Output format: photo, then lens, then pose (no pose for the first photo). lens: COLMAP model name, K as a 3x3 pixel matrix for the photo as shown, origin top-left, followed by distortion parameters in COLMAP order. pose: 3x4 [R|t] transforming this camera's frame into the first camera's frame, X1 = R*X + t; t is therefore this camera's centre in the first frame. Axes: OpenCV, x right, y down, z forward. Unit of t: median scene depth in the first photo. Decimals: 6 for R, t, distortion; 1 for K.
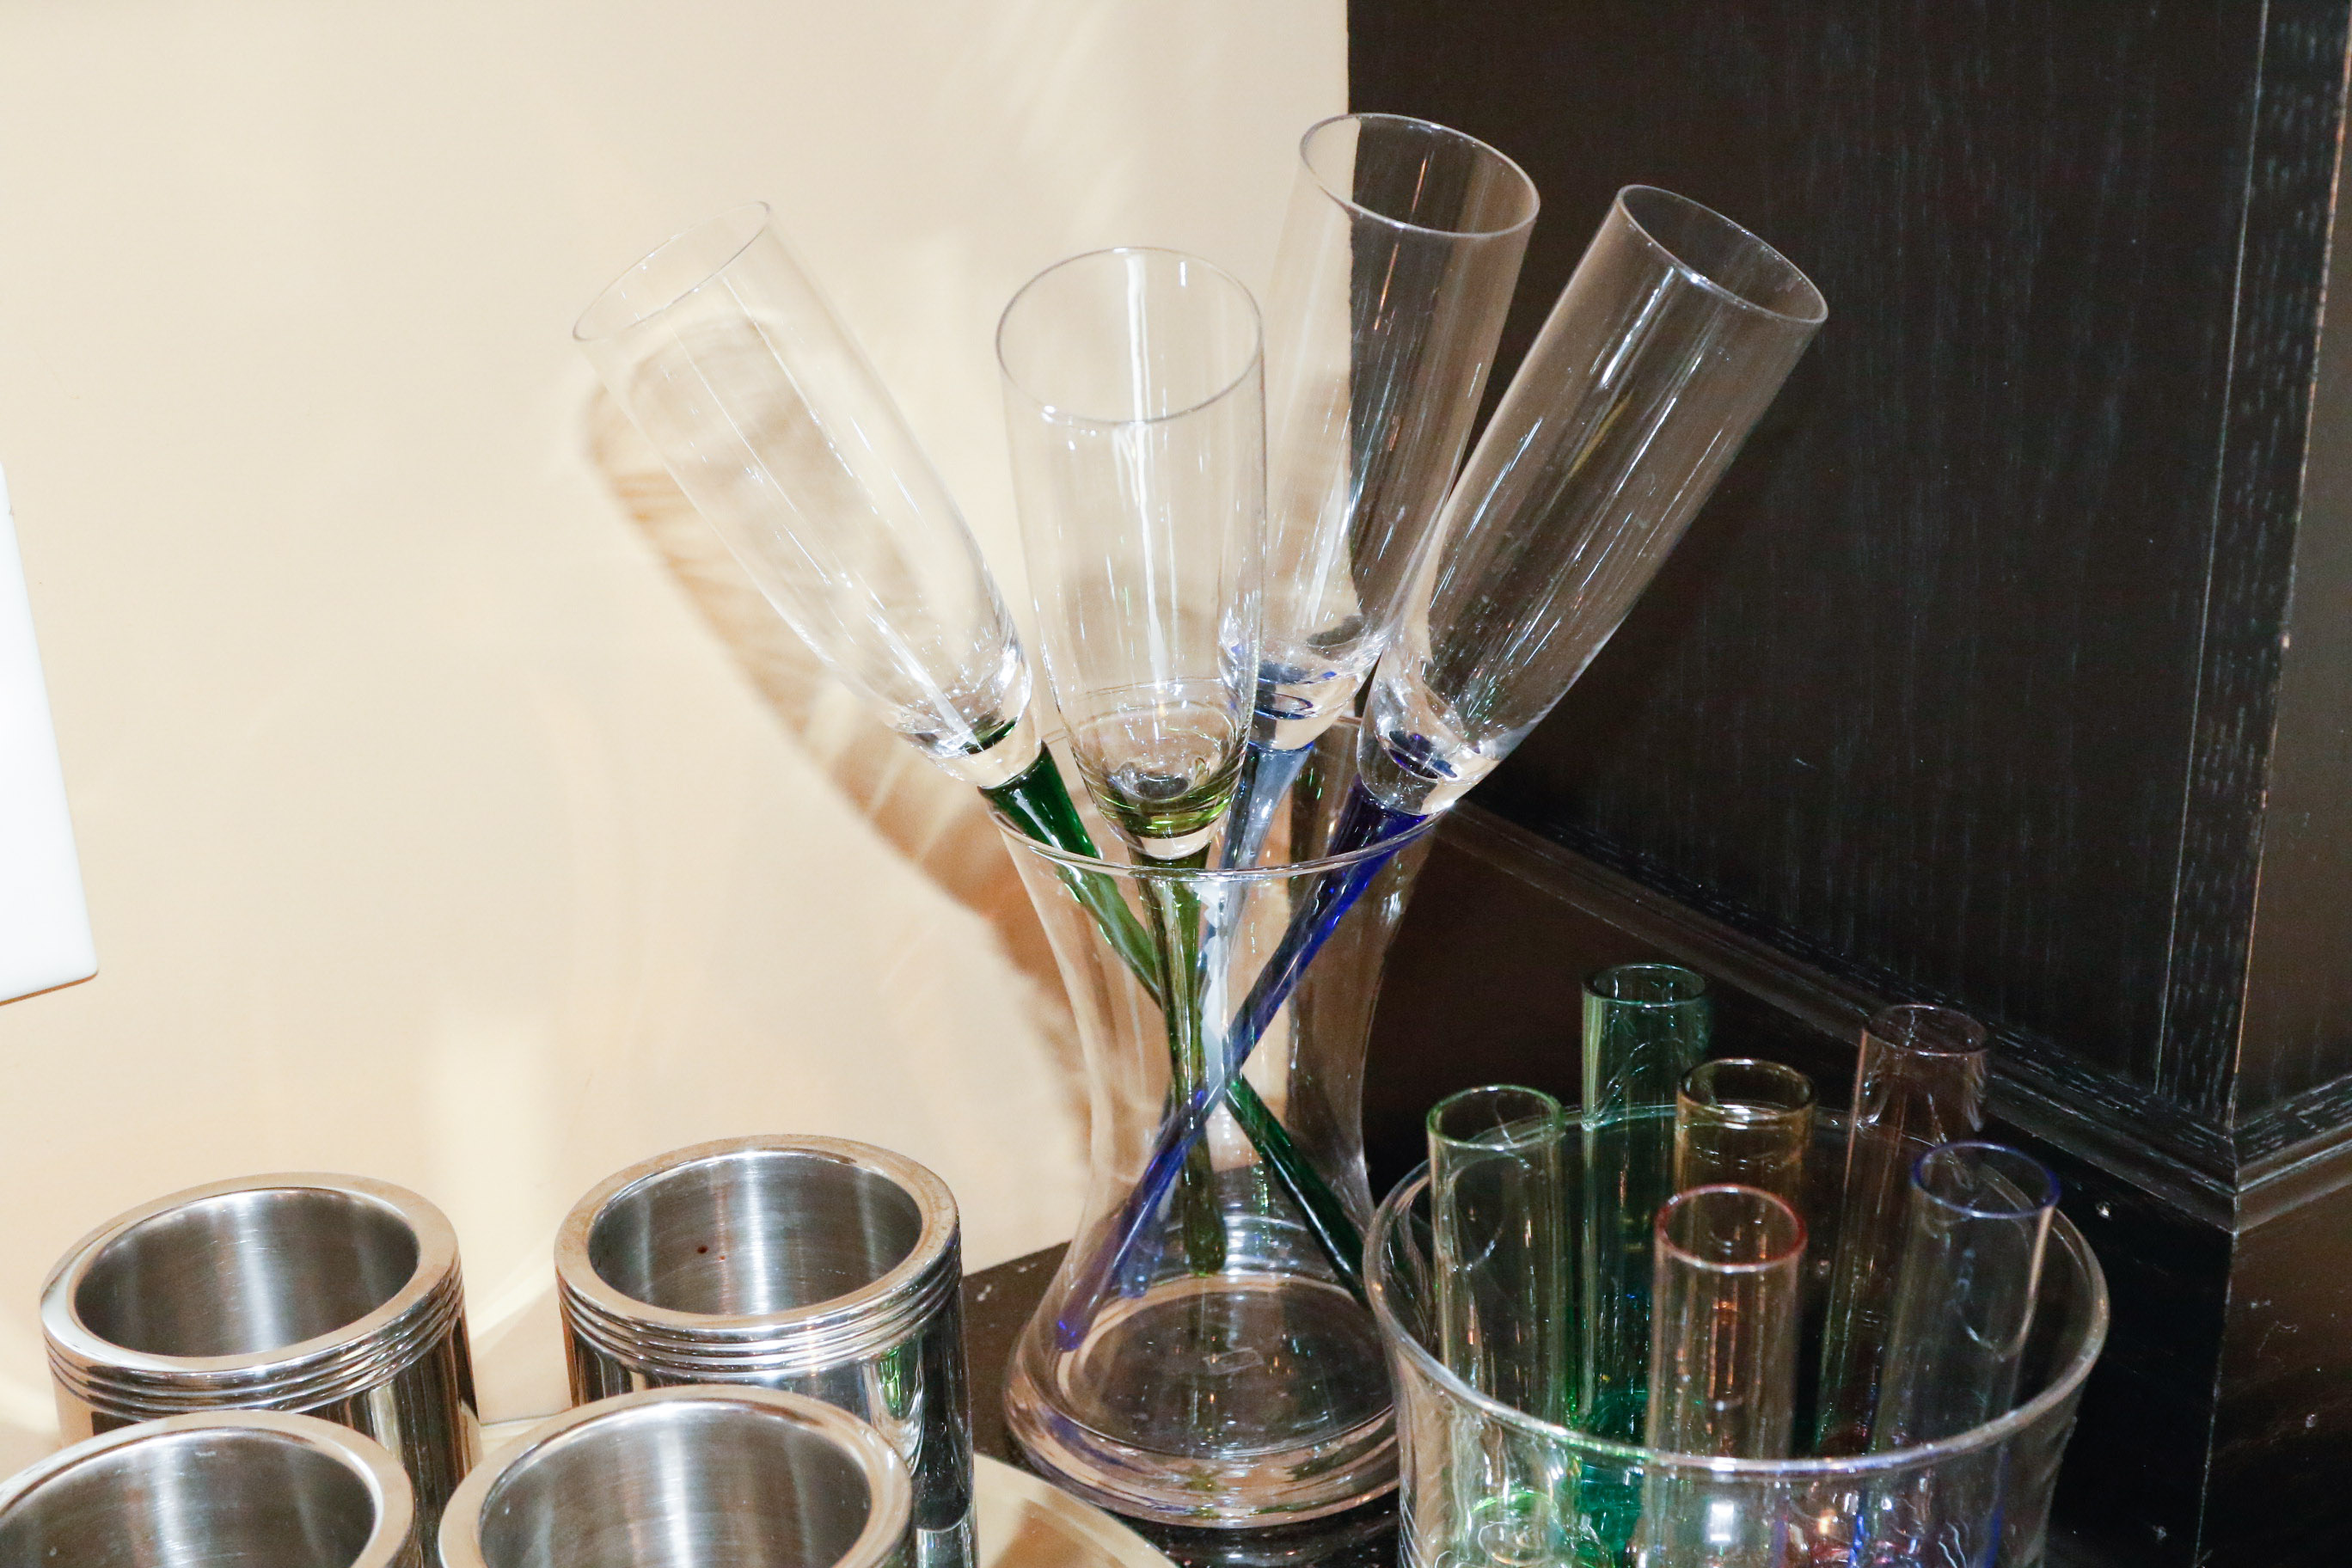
lens RADIAL K [[3496.5, 0, 1197.0], [0, 3496.5, 800.1], [0, 0, 1]] dist [-0.010227, 0.000000]
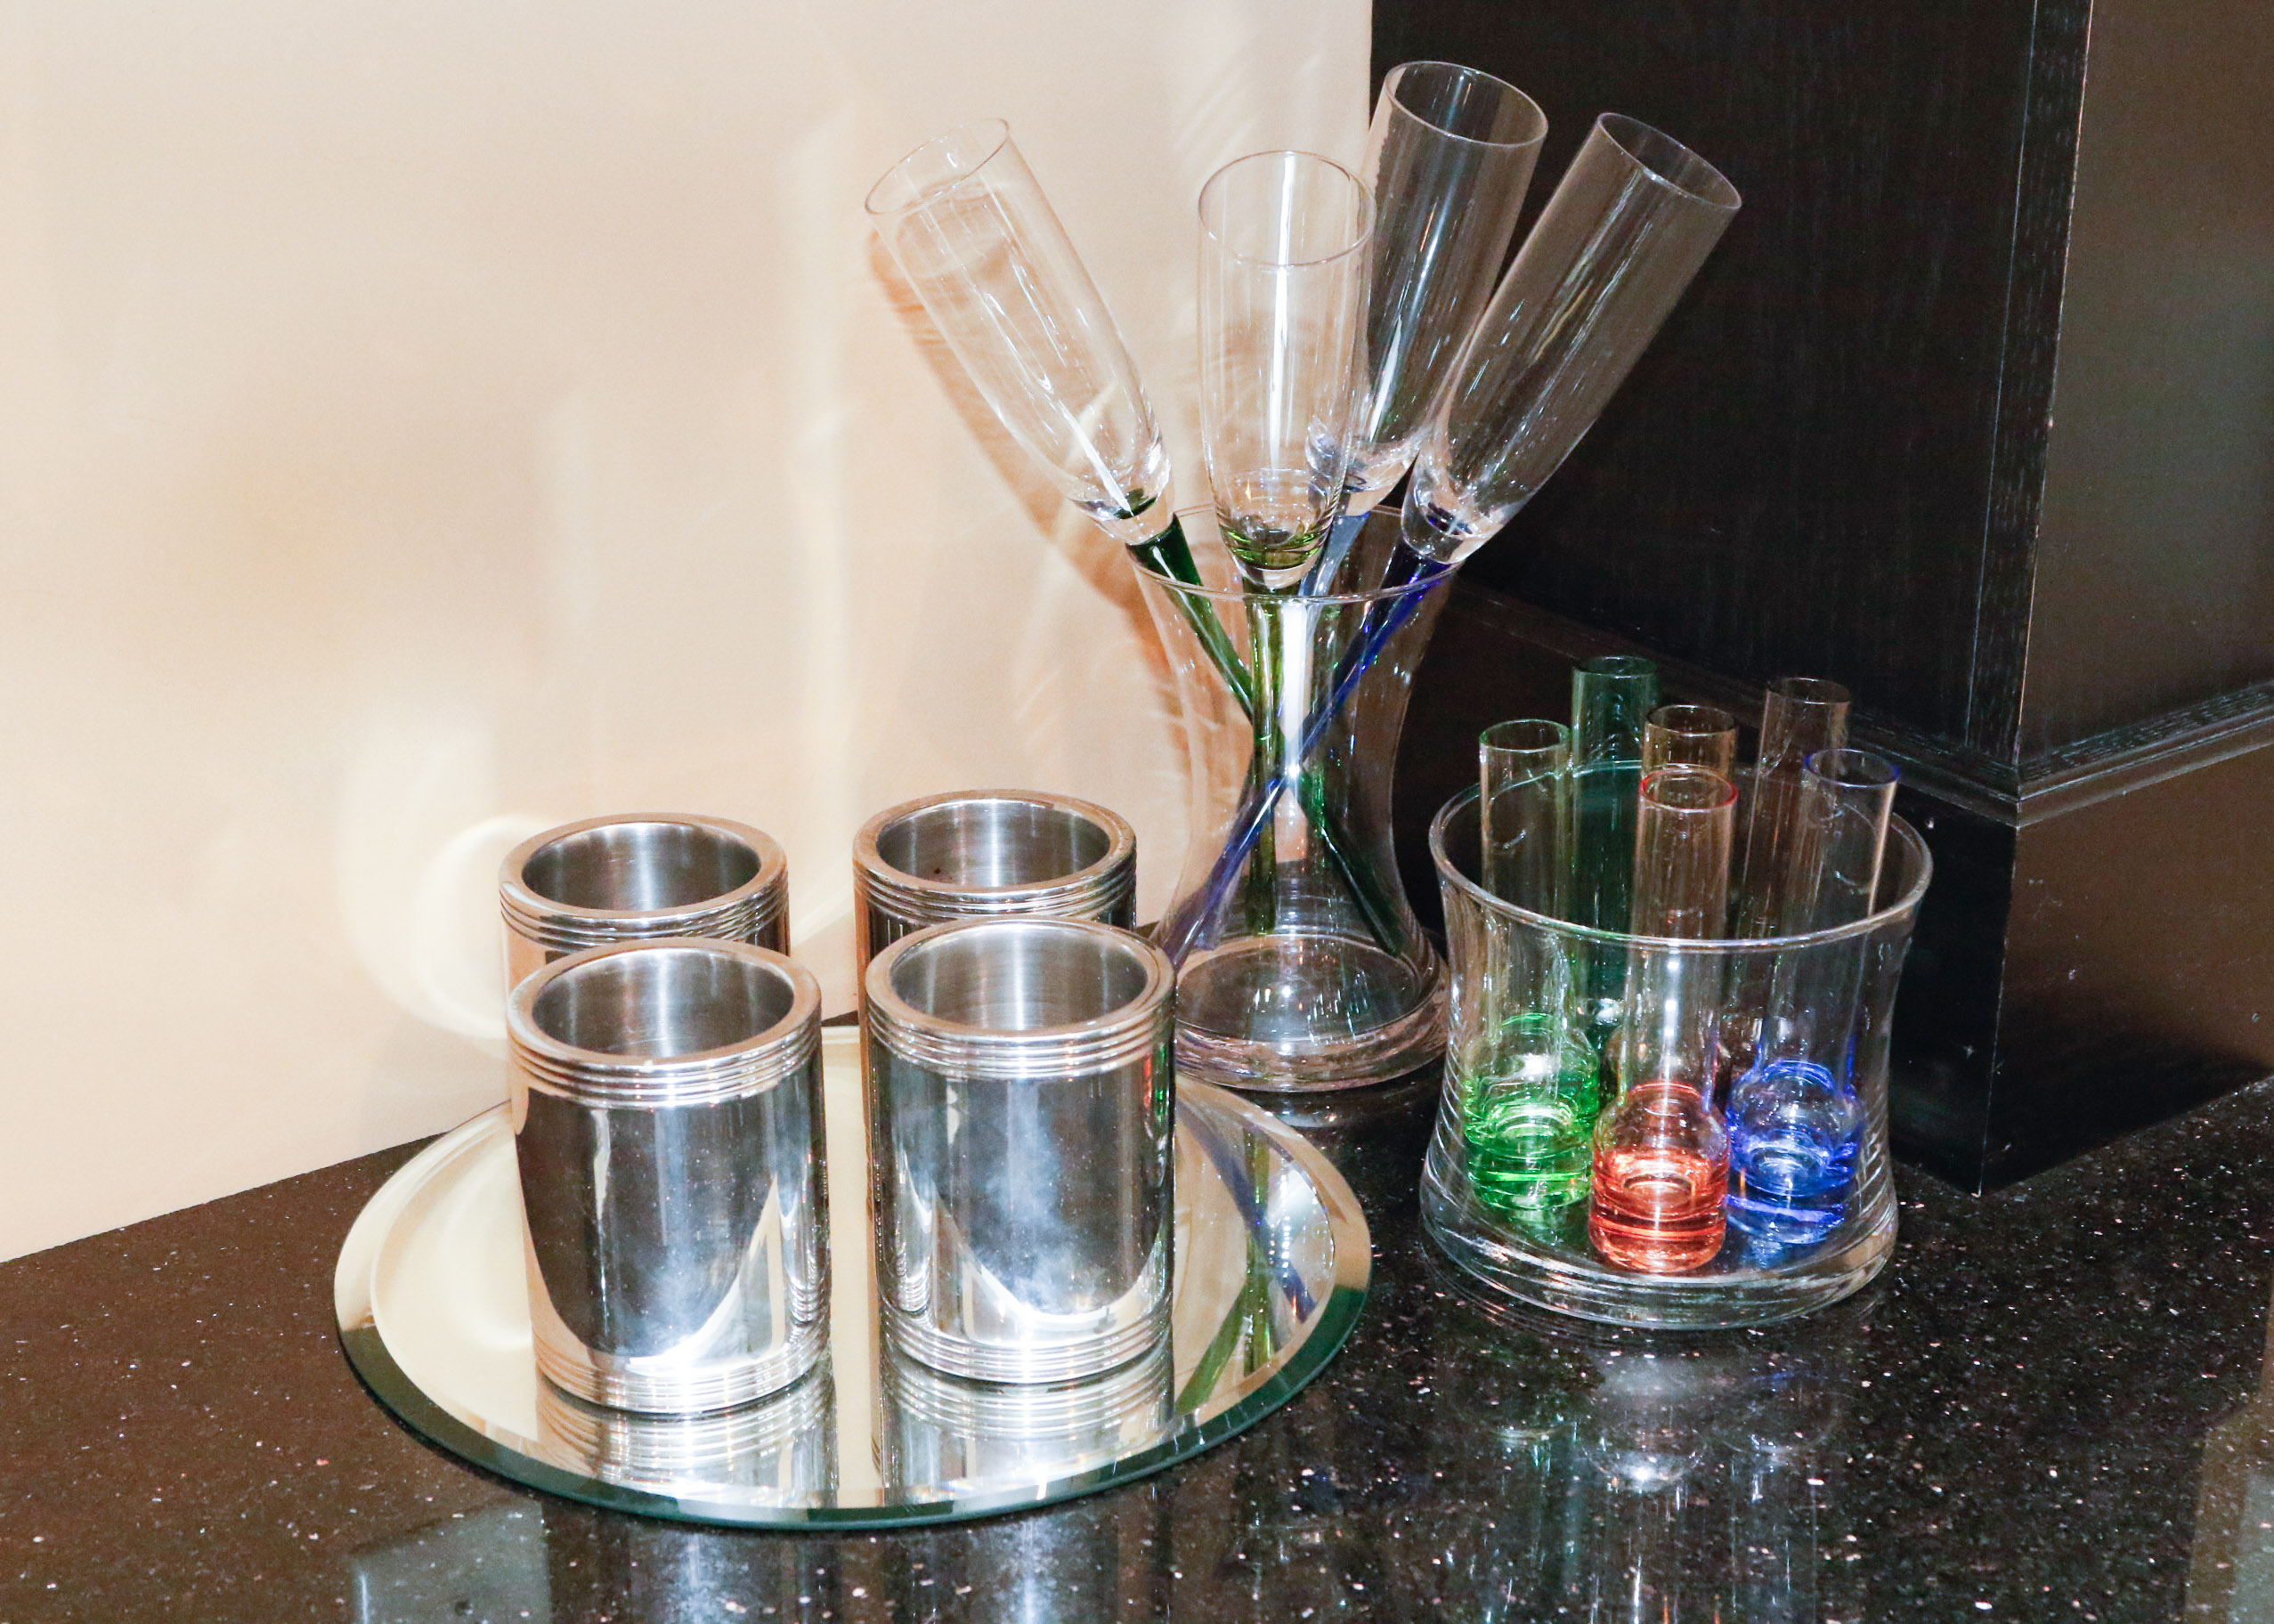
lens RADIAL K [[3895.3, 0, 1146.1], [0, 3895.3, 815.4], [0, 0, 1]] dist [0.015084, 0.000000]
pose [[0.998600, 0.001246, 0.052877, -0.150581], [-0.001134, 0.999997, -0.002138, 0.117748], [-0.052879, 0.002075, 0.998599, -0.597229]]
